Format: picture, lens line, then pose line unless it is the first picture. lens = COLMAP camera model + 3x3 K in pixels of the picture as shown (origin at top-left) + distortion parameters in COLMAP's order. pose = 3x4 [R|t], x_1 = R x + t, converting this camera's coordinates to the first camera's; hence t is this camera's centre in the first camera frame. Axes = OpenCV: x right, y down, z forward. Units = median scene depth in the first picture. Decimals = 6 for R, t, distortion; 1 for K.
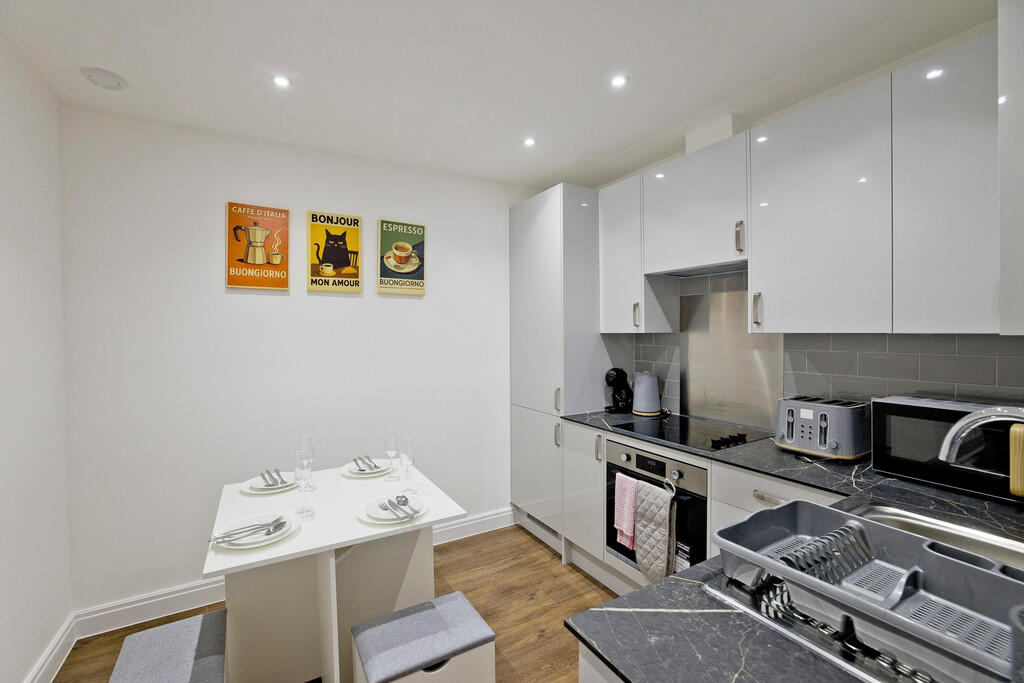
lens RADIAL K [[436.5, 0, 507.5], [0, 436.5, 335.1], [0, 0, 1]] dist [-0.046824, 0.015669]
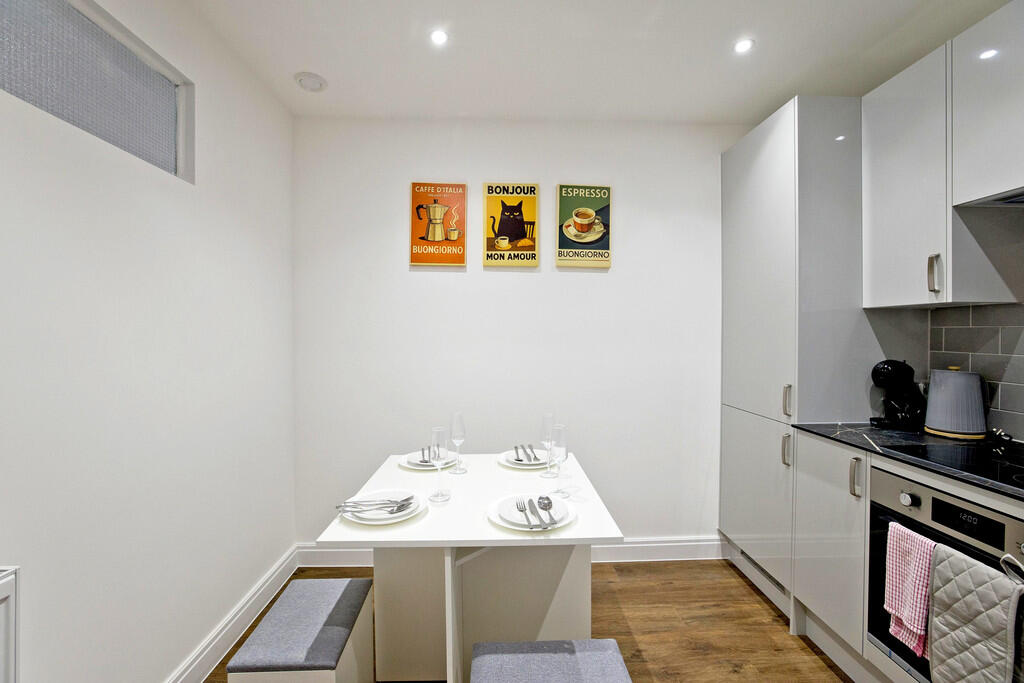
lens RADIAL K [[436.5, 0, 507.5], [0, 436.5, 335.1], [0, 0, 1]] dist [-0.046824, 0.015669]
pose [[0.878399, 0.011725, -0.477783, 0.051766], [-0.011683, 0.999927, 0.003060, 0.049607], [0.477784, 0.002894, 0.878472, 0.185870]]
